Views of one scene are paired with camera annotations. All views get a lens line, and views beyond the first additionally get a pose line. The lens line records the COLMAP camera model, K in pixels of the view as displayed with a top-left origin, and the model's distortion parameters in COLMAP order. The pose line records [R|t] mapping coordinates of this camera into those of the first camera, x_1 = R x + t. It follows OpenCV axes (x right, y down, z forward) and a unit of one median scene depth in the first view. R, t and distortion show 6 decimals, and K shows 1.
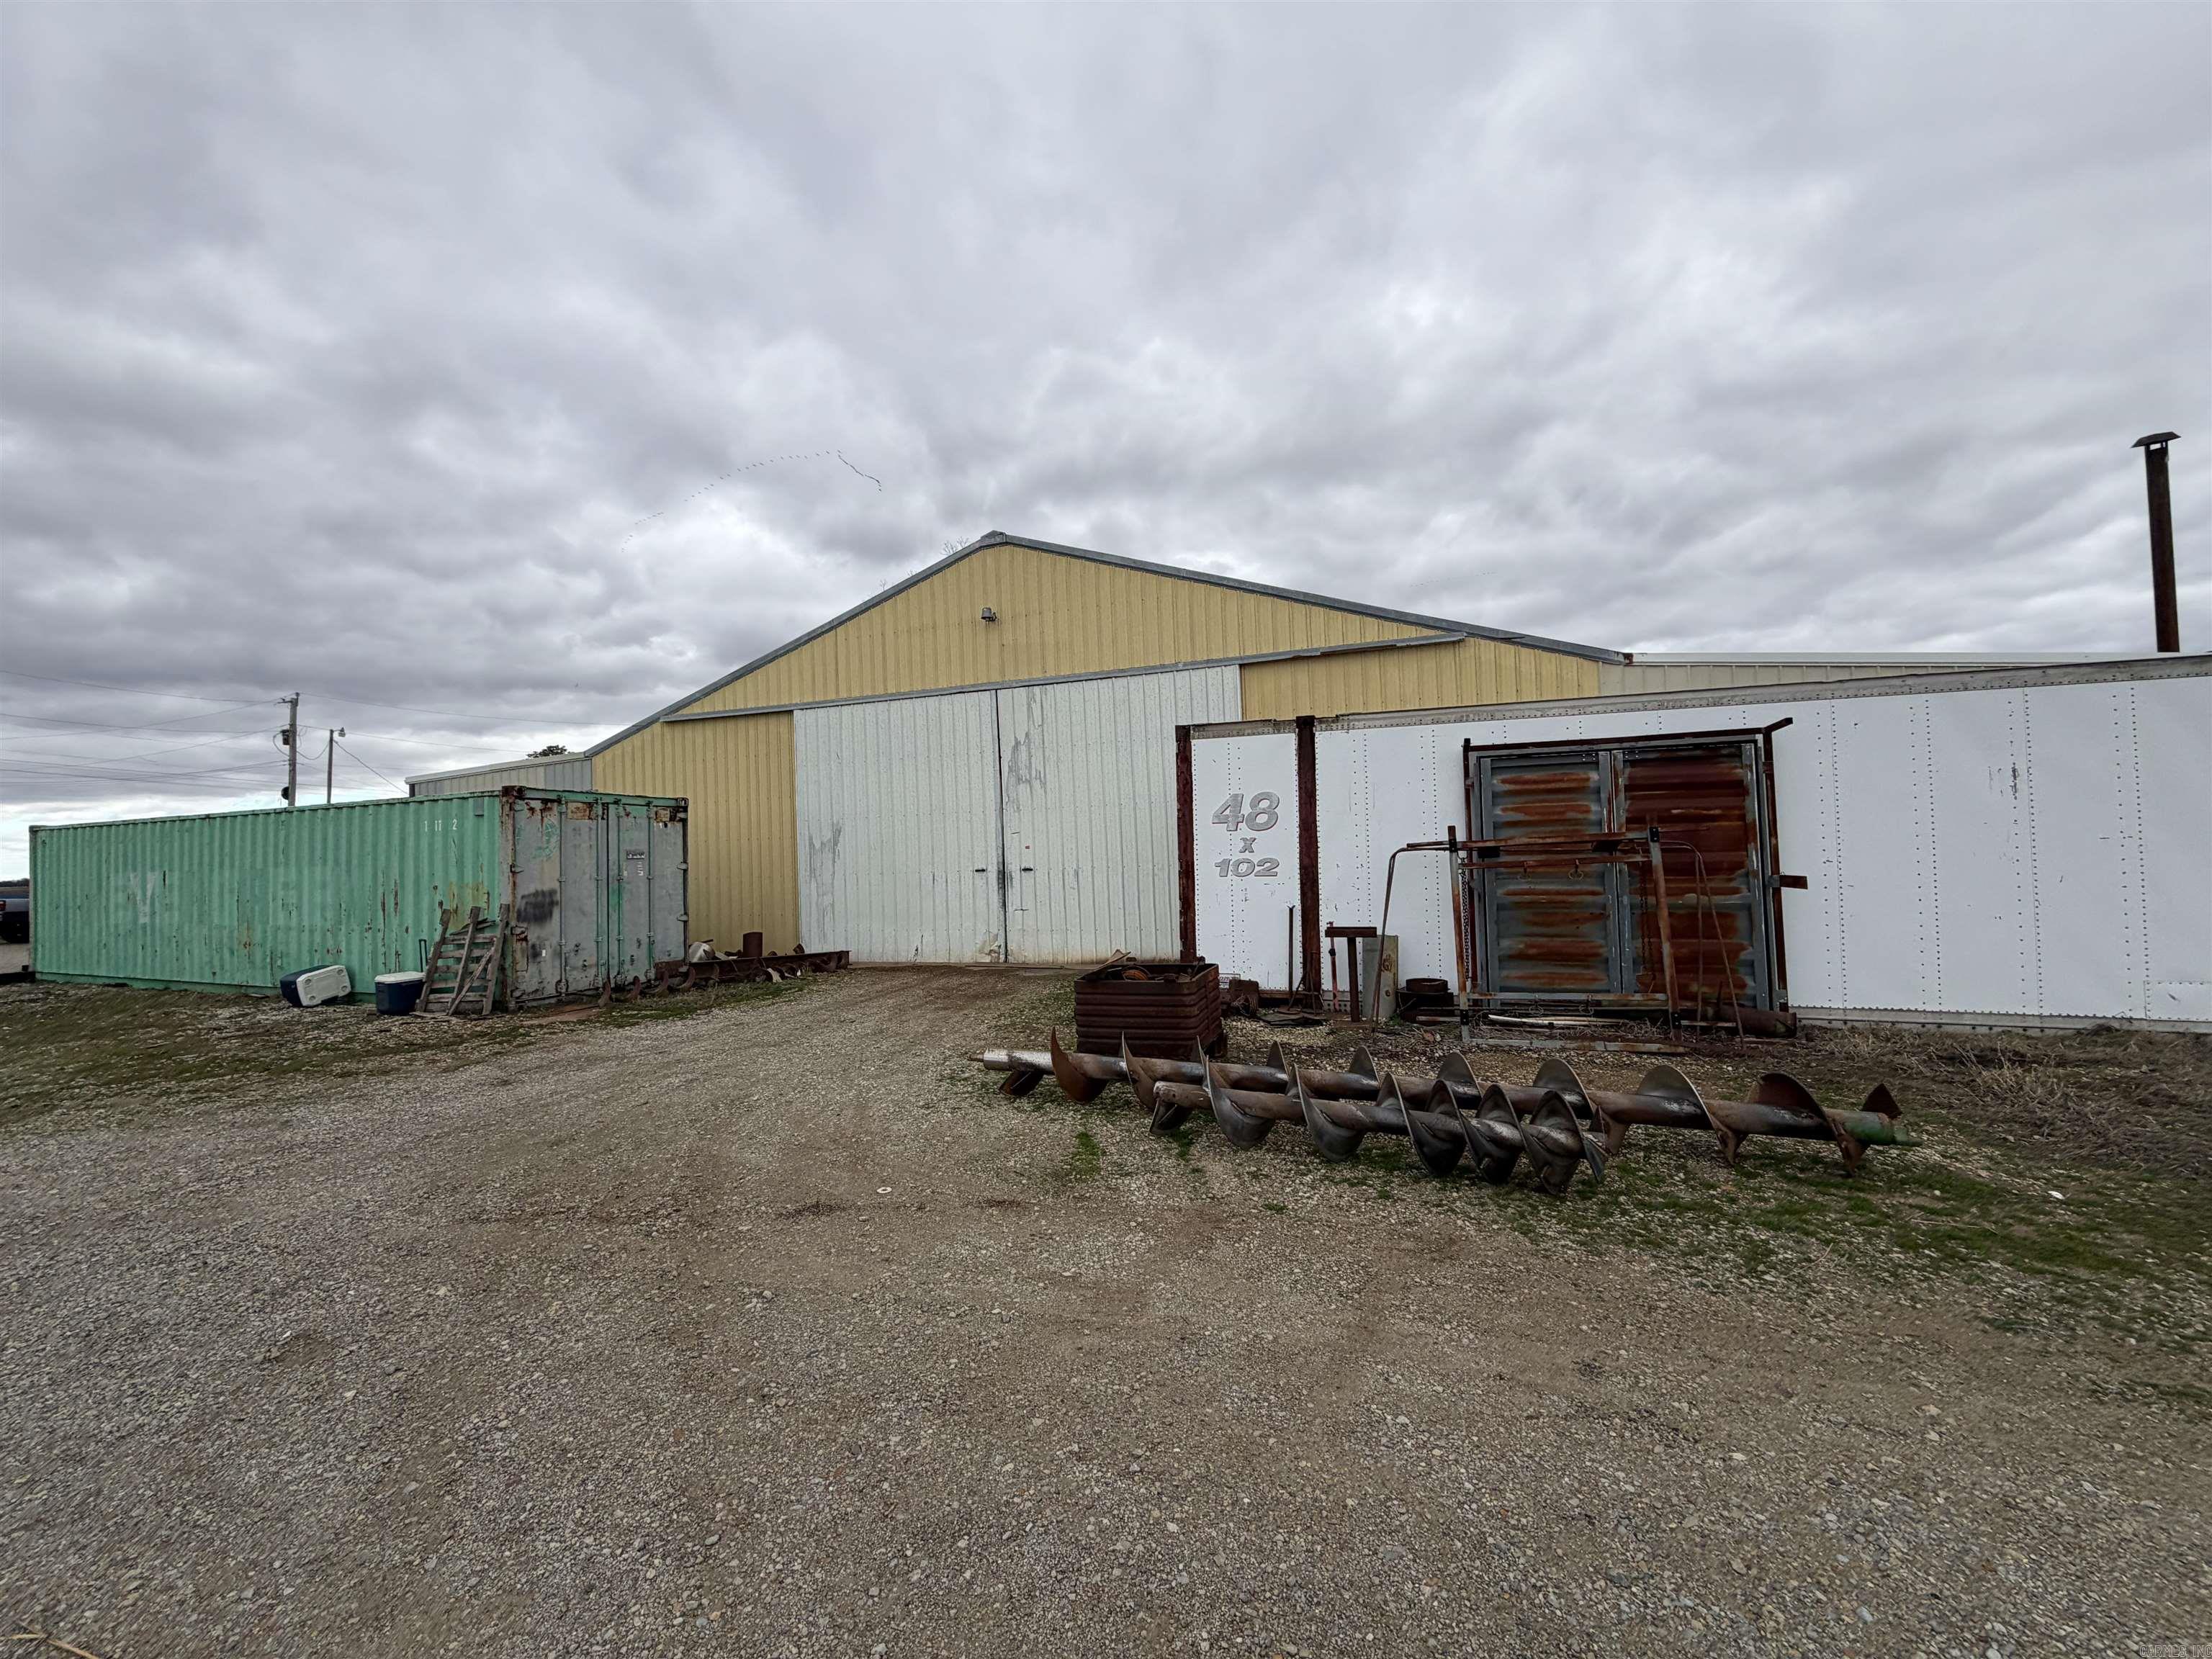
lens RADIAL K [[916.1, 0, 1106.0], [0, 916.1, 829.5], [0, 0, 1]] dist [0.020163, -0.000223]
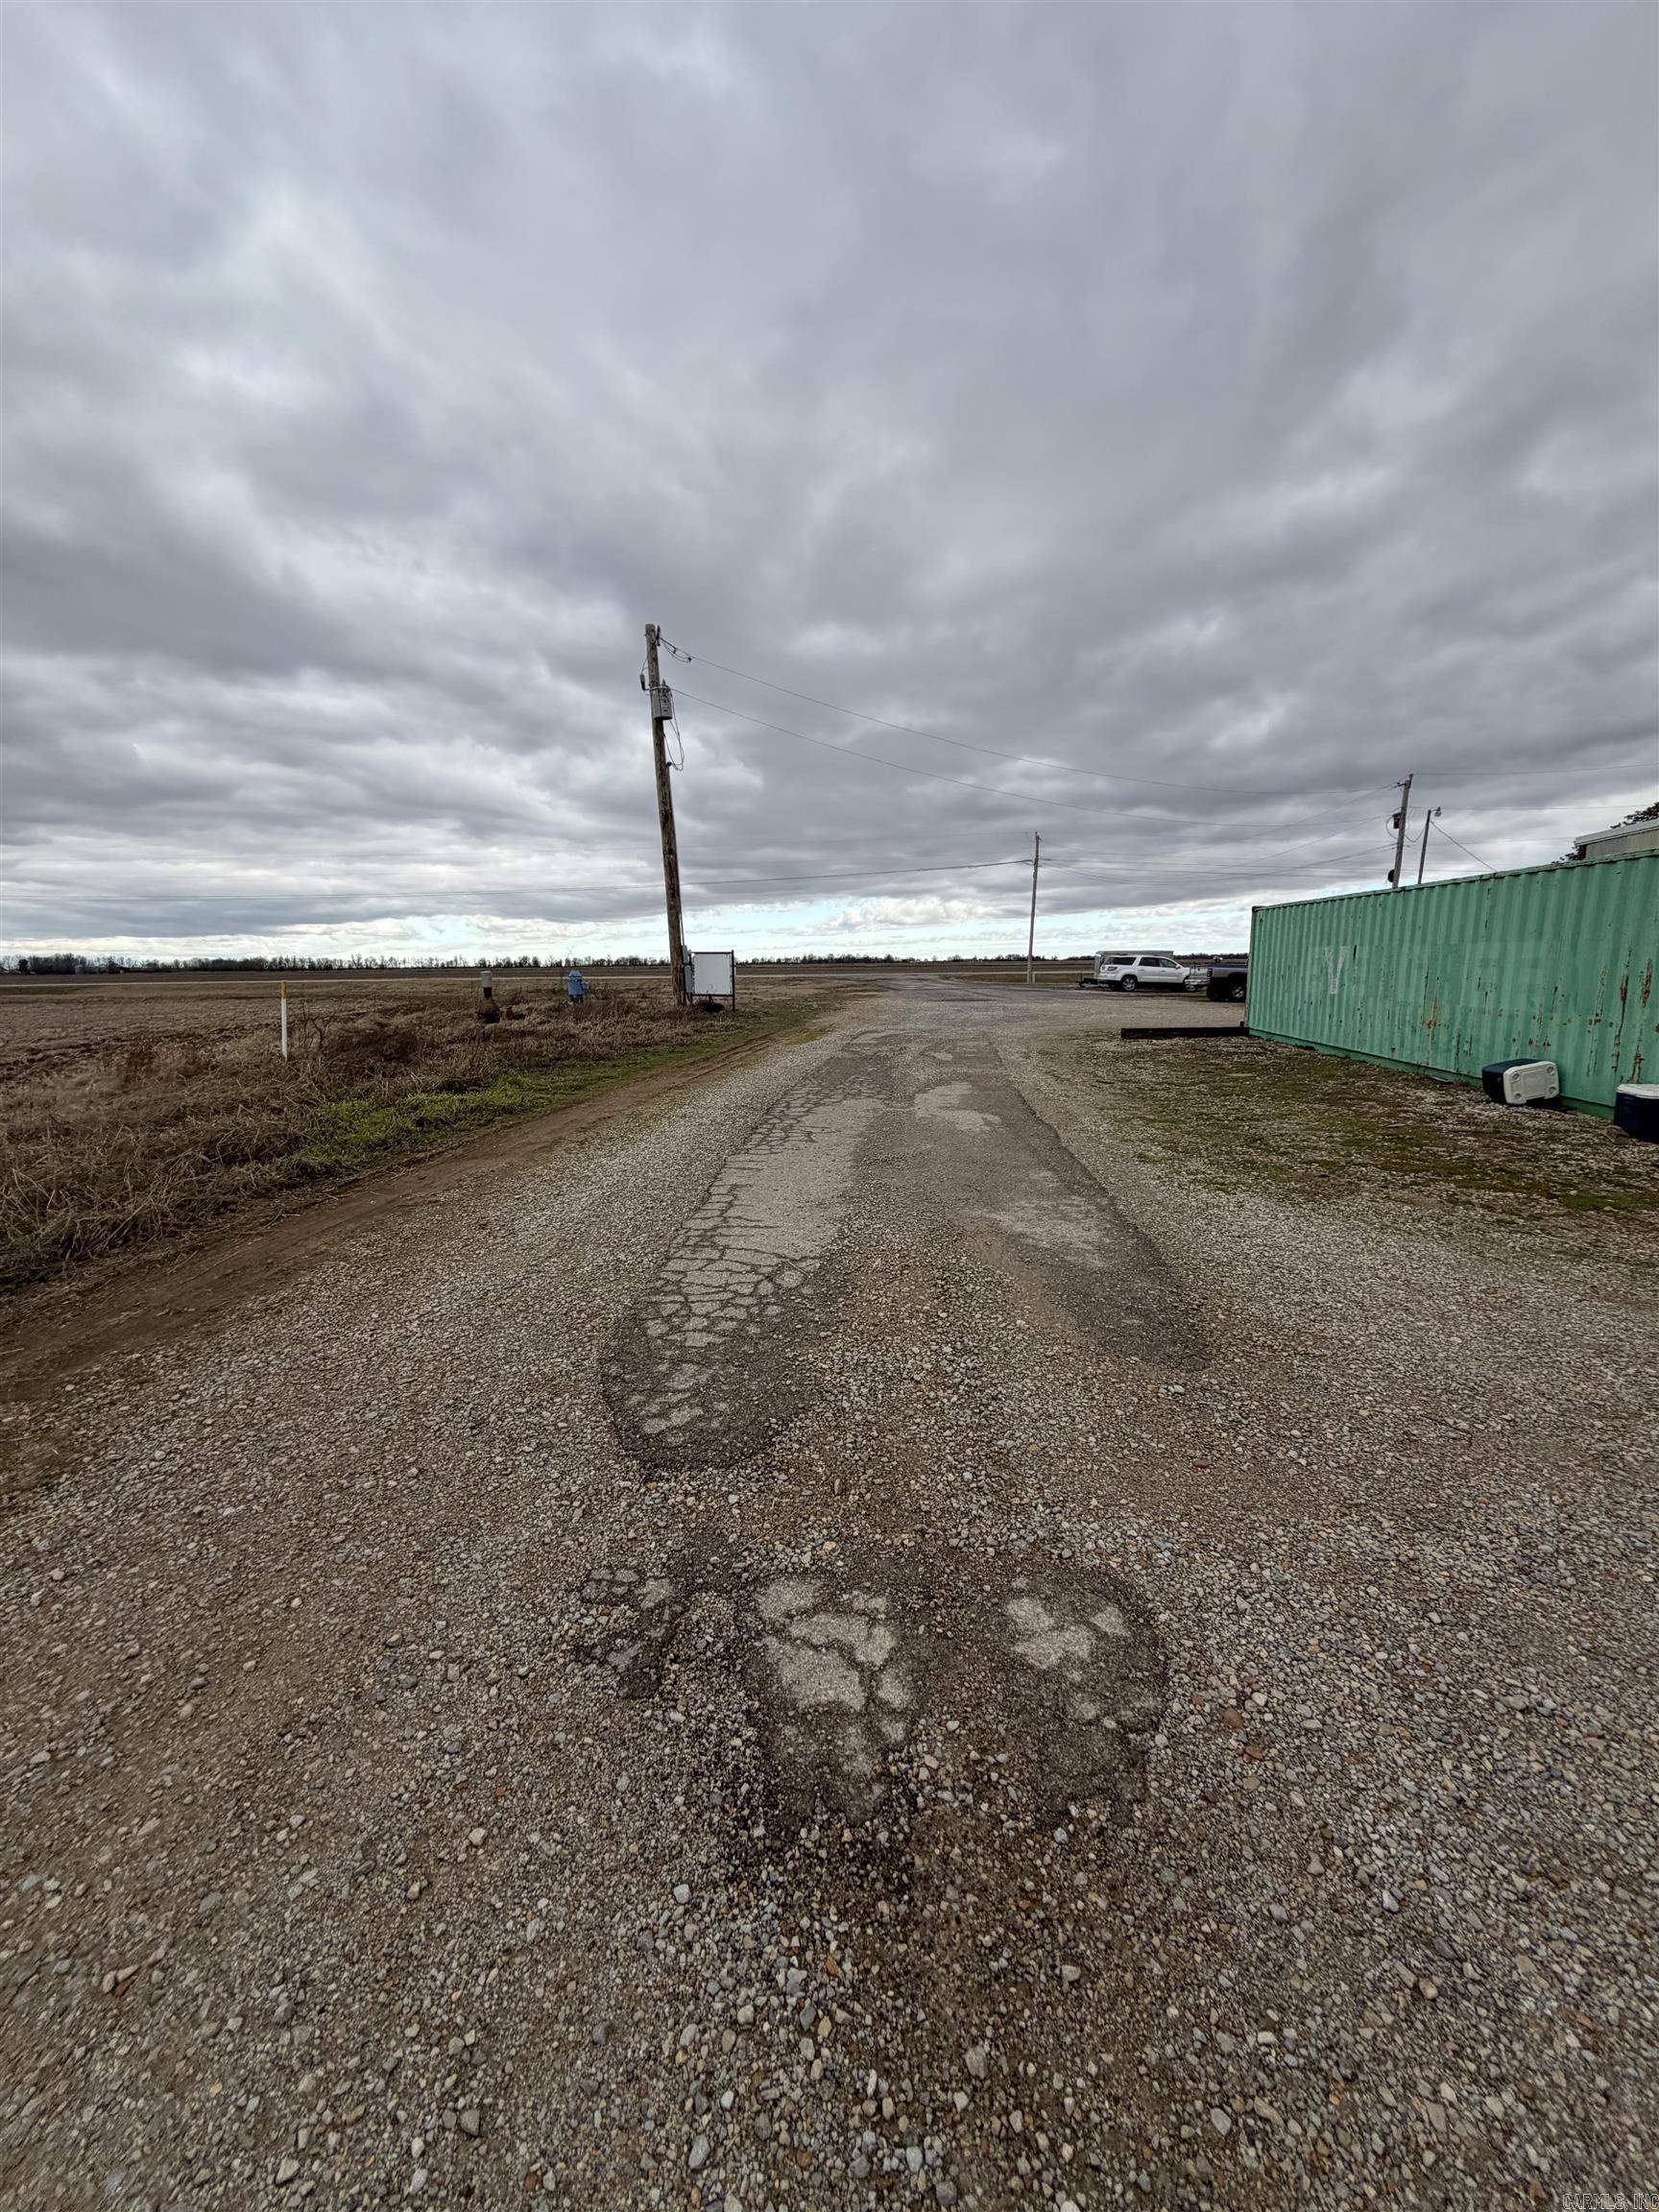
lens RADIAL K [[916.1, 0, 829.5], [0, 916.1, 1106.0], [0, 0, 1]] dist [0.020163, -0.000223]
pose [[0.331797, 0.177253, -0.926549, -0.230323], [0.017007, 0.980905, 0.193741, 0.011513], [0.943198, -0.080040, 0.322447, 0.104711]]
